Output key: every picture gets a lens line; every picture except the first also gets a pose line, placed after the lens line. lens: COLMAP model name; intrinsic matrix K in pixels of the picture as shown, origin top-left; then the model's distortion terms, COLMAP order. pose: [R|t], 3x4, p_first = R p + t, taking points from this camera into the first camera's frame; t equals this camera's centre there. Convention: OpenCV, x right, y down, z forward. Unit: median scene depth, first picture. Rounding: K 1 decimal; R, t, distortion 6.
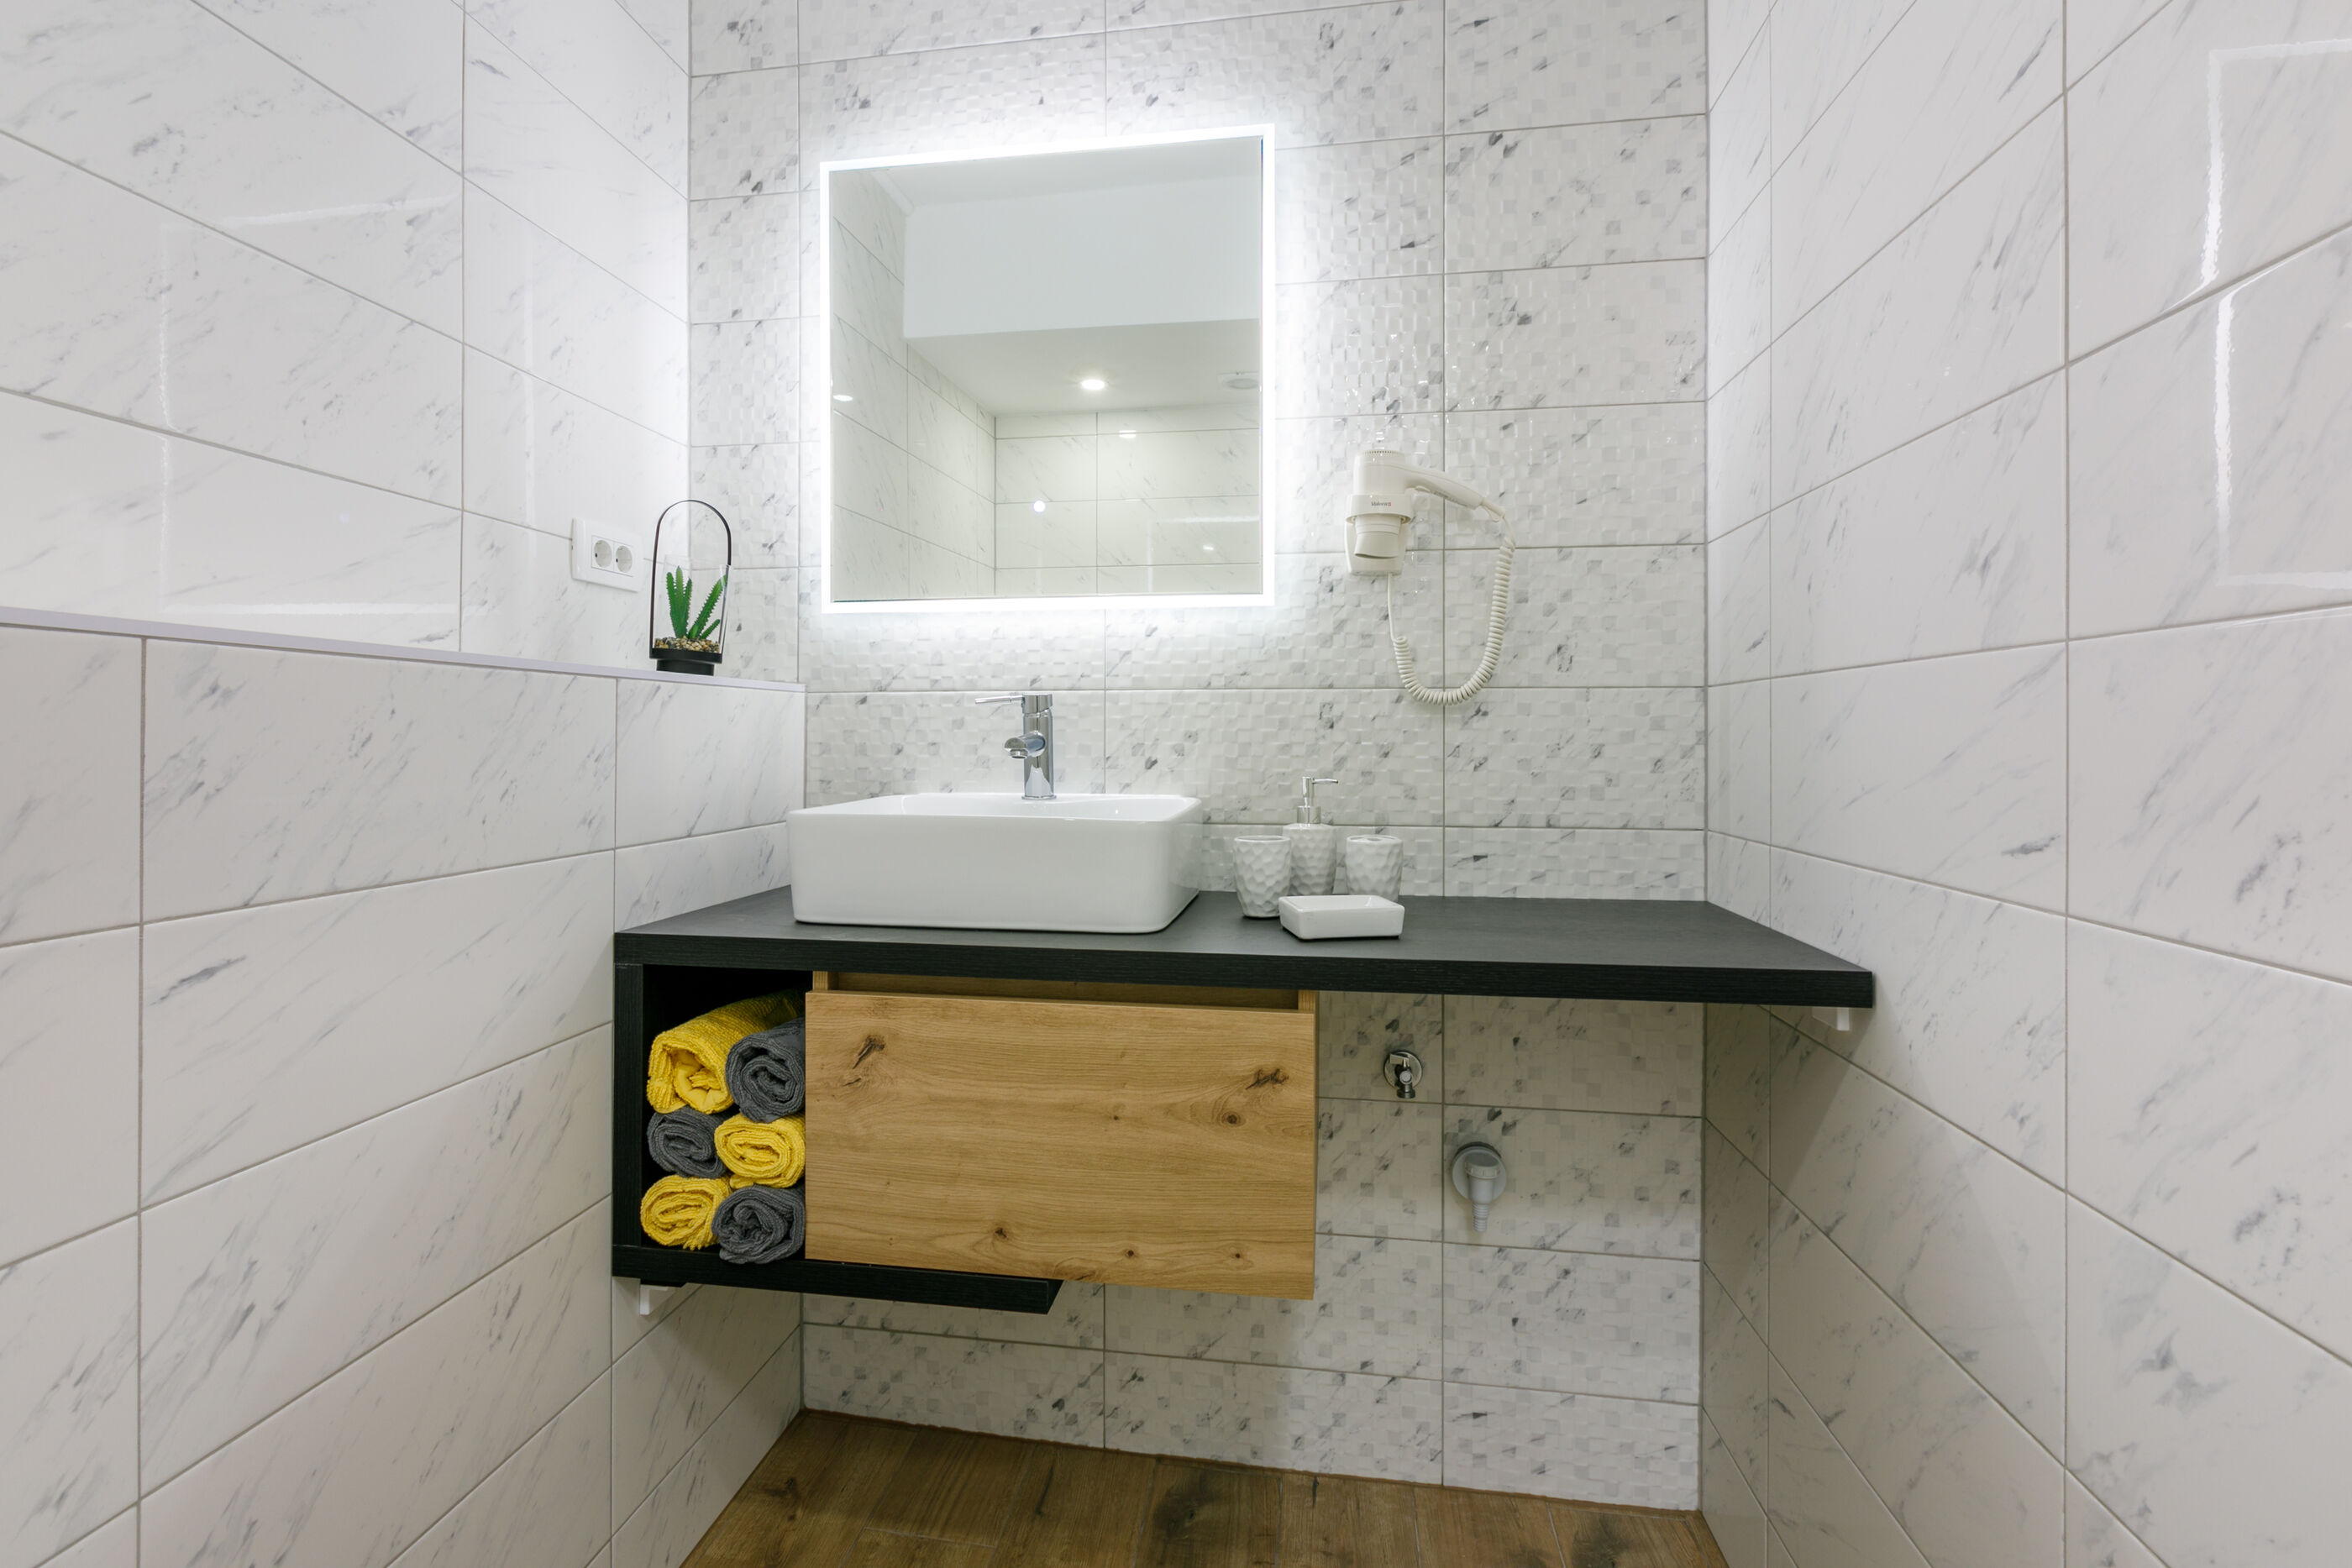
lens RADIAL K [[1055.6, 0, 1175.7], [0, 1055.6, 731.3], [0, 0, 1]] dist [0.000877, -0.001172]
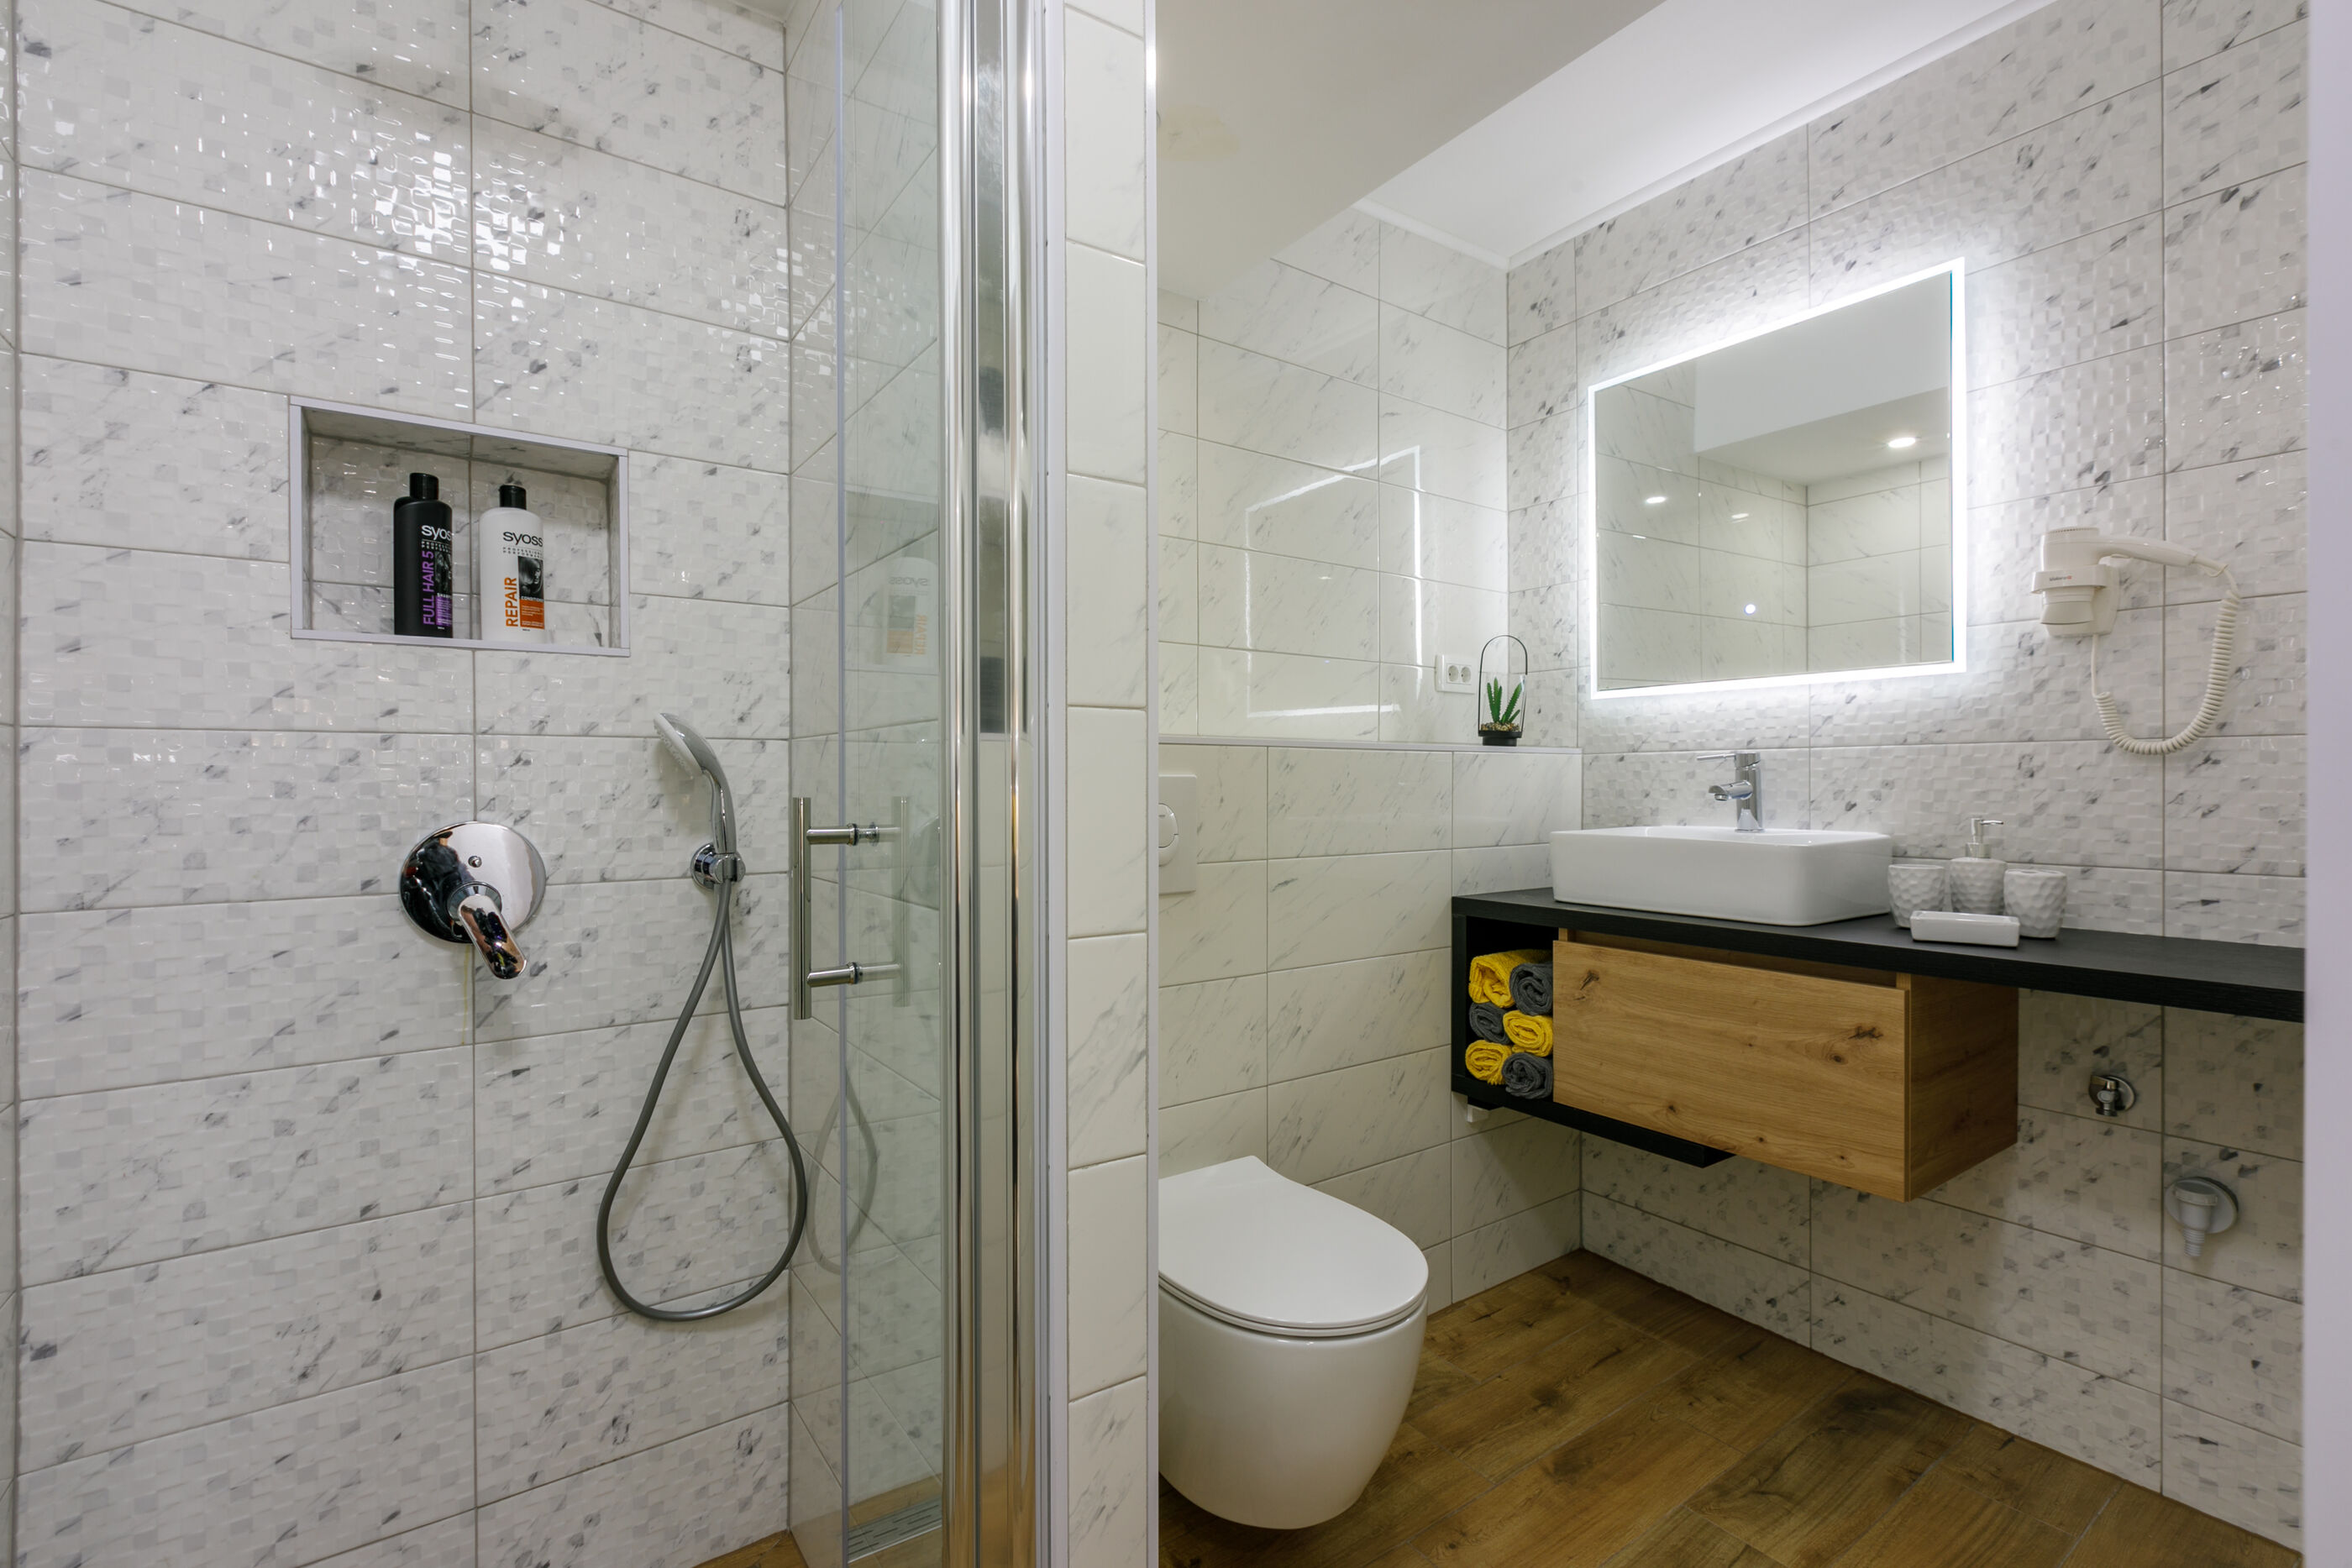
lens RADIAL K [[1055.6, 0, 1171.6], [0, 1055.6, 784.0], [0, 0, 1]] dist [0.000877, -0.001172]
pose [[0.689354, -0.001093, -0.724424, 0.332688], [0.005298, 0.999980, 0.003533, -0.004213], [0.724405, -0.006274, 0.689346, -0.434512]]
